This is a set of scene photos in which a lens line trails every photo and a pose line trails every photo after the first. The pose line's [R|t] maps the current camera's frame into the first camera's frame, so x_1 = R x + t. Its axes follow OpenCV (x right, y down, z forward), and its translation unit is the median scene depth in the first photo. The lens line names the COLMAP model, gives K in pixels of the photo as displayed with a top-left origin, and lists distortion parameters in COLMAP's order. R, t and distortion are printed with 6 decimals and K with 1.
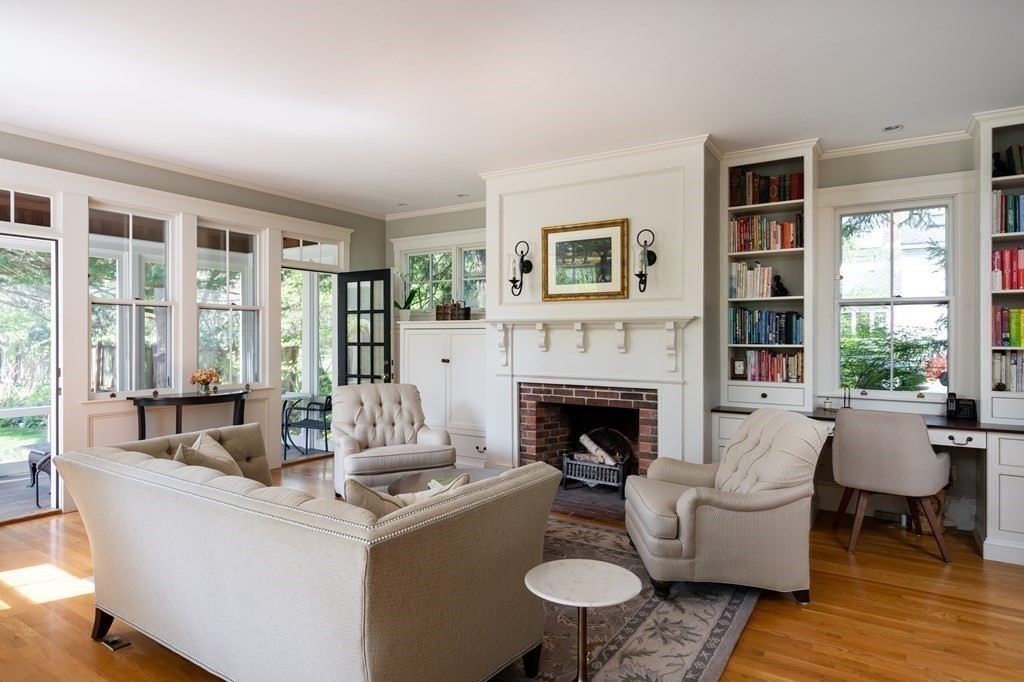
lens RADIAL K [[592.0, 0, 512.1], [0, 592.0, 340.6], [0, 0, 1]] dist [-0.000887, -0.003237]
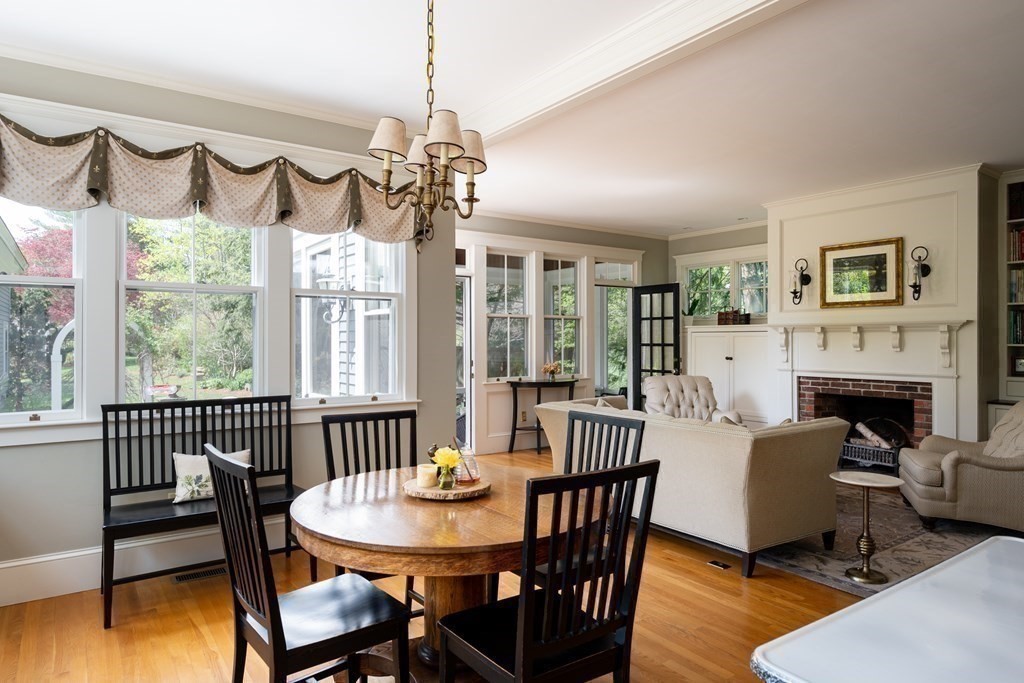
lens RADIAL K [[592.0, 0, 535.6], [0, 592.0, 344.2], [0, 0, 1]] dist [-0.000887, -0.003237]
pose [[0.931837, -0.001548, -0.362874, -0.052363], [0.002874, 0.999991, 0.003114, 0.000297], [0.362866, -0.003945, 0.931833, -0.327544]]
